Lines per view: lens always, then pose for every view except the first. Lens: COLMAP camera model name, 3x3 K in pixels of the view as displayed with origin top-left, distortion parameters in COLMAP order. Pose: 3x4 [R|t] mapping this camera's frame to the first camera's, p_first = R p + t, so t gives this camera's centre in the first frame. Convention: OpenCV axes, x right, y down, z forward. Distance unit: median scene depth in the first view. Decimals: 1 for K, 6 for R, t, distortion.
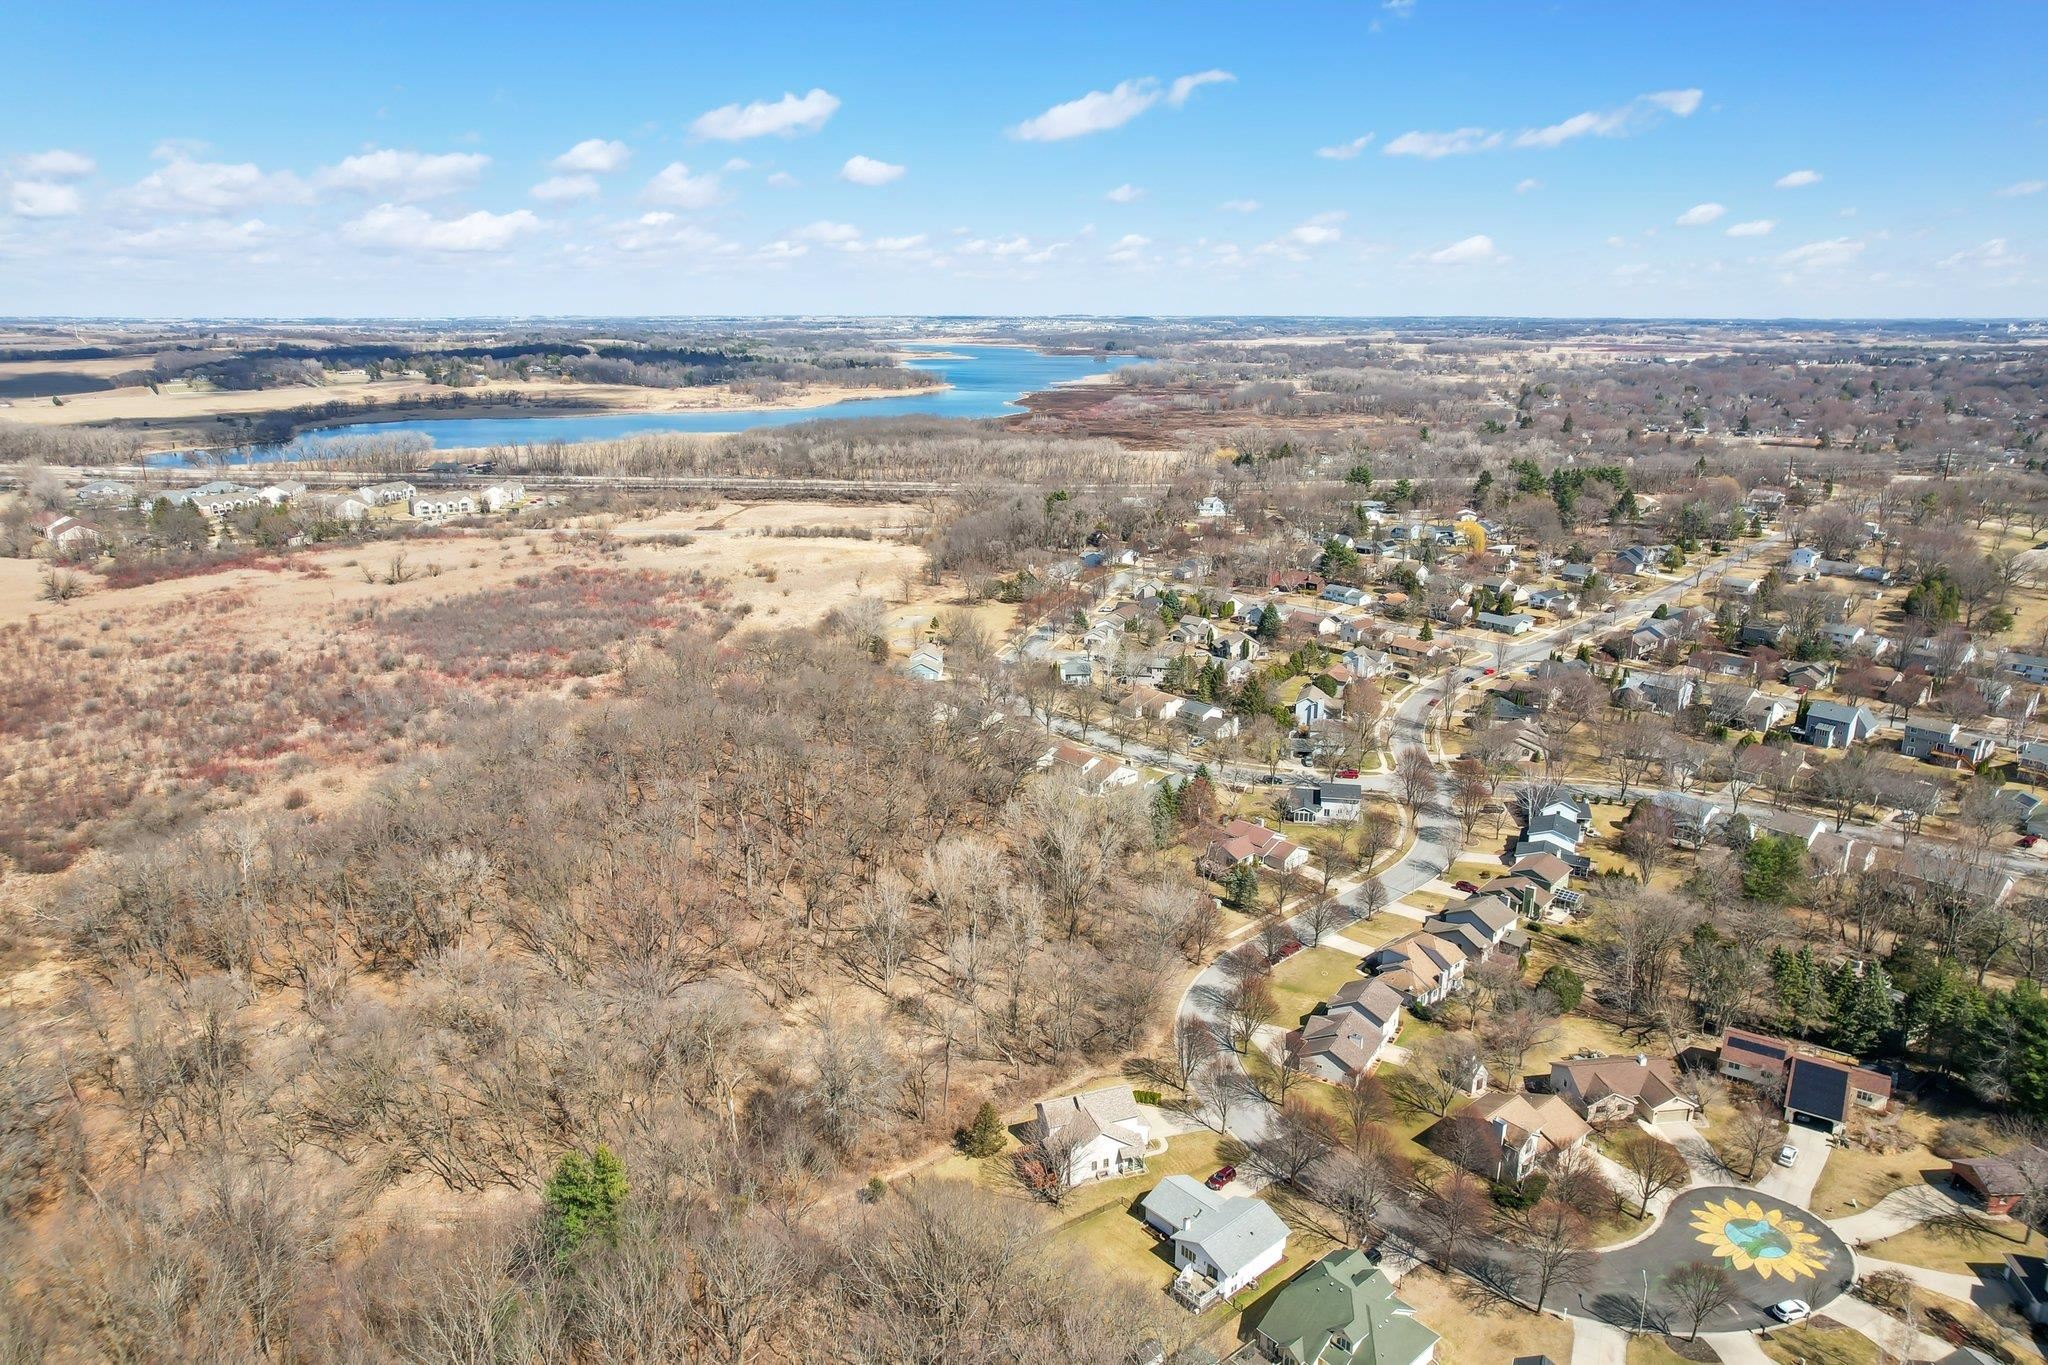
lens RADIAL K [[1298.5, 0, 1024.0], [0, 1298.5, 682.5], [0, 0, 1]] dist [0.001354, -0.001118]
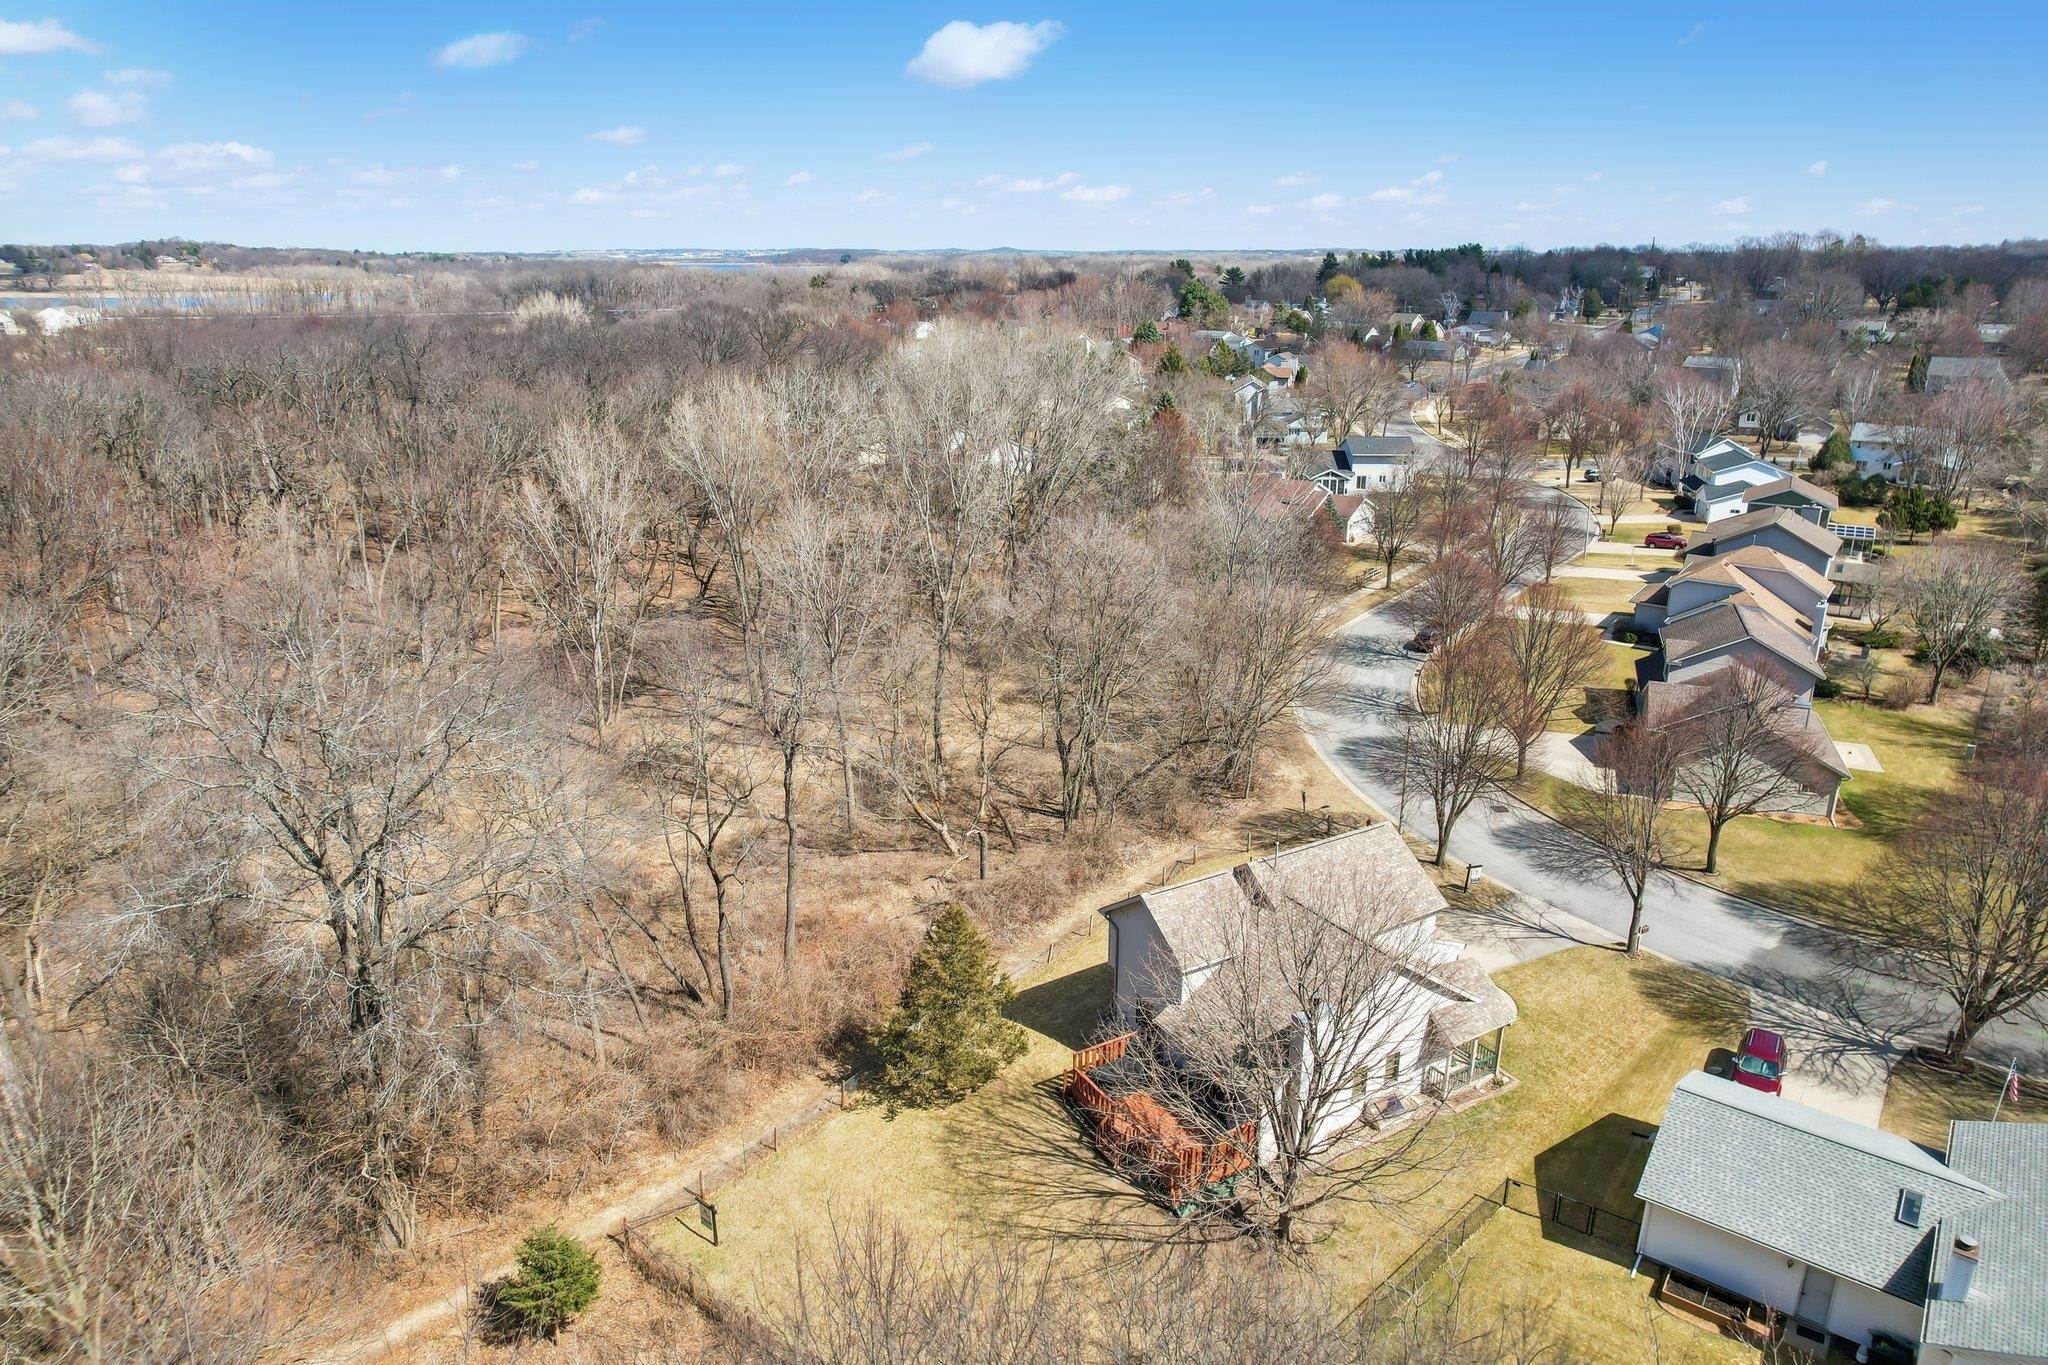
lens RADIAL K [[1308.3, 0, 1024.0], [0, 1308.3, 682.5], [0, 0, 1]] dist [-0.074012, 0.076628]
pose [[0.980325, -0.057930, 0.188697, -0.062930], [0.050447, 0.997747, 0.044223, 0.256611], [-0.190833, -0.033834, 0.981039, 0.706366]]
